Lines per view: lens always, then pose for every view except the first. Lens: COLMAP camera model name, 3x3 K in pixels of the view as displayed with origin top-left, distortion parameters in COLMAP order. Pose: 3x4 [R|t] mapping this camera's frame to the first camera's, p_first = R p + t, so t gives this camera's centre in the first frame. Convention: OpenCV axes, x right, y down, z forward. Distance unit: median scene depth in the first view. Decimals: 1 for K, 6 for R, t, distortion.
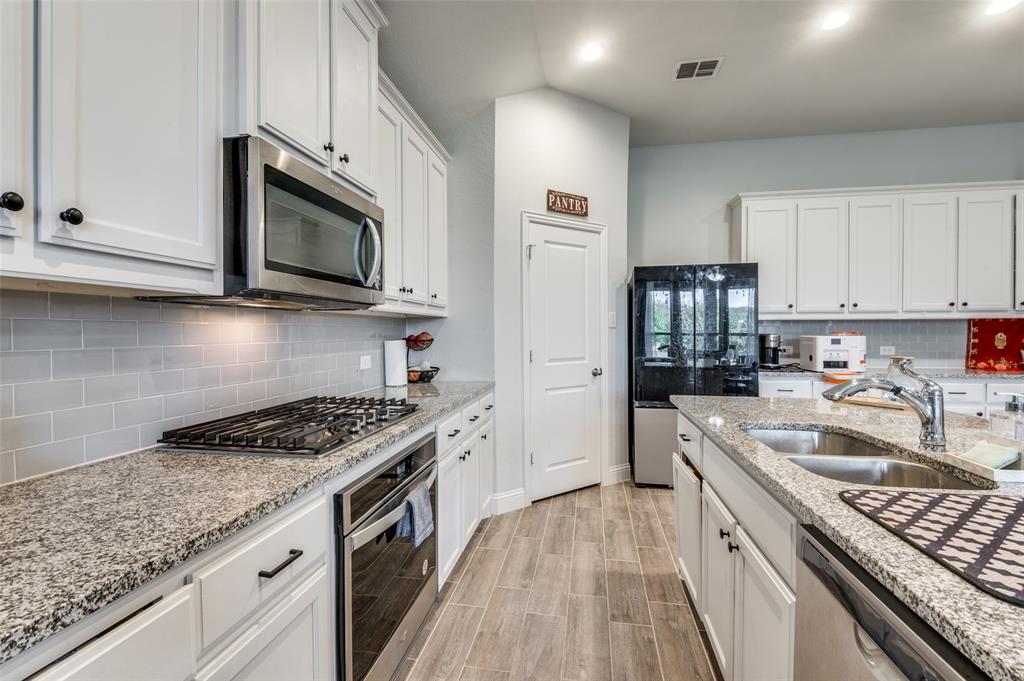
lens RADIAL K [[456.4, 0, 511.4], [0, 456.4, 330.7], [0, 0, 1]] dist [0.023744, 0.000080]
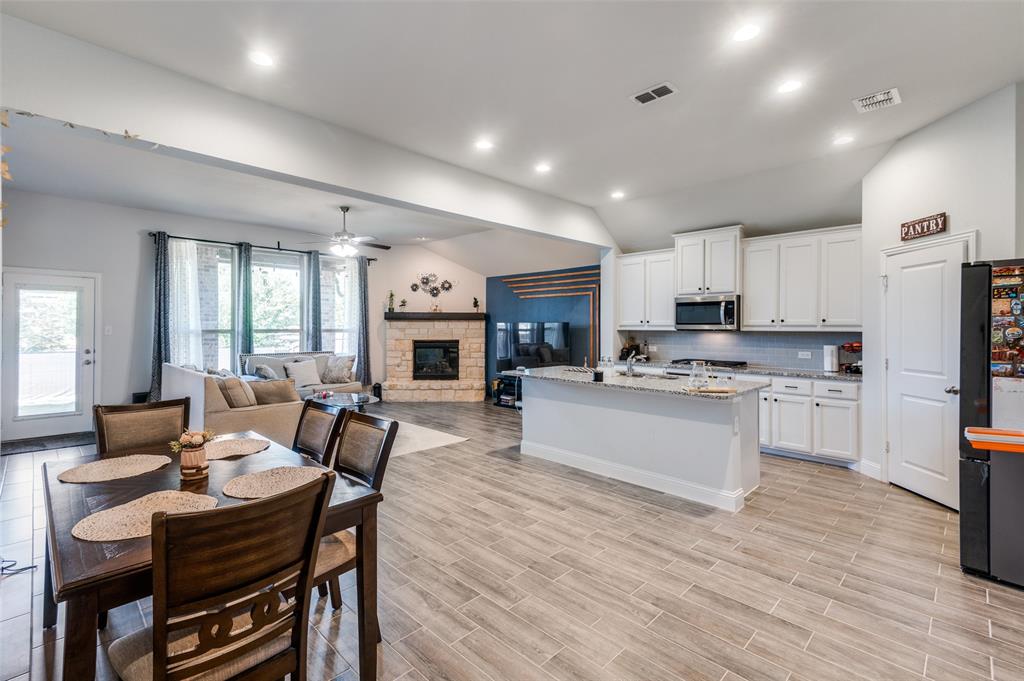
lens RADIAL K [[456.4, 0, 511.4], [0, 456.4, 330.7], [0, 0, 1]] dist [0.023744, 0.000080]
pose [[-0.564916, 0.004876, -0.825134, 1.613004], [-0.007201, 0.999915, 0.010840, -0.040325], [0.825117, 0.012066, -0.564833, 0.840786]]
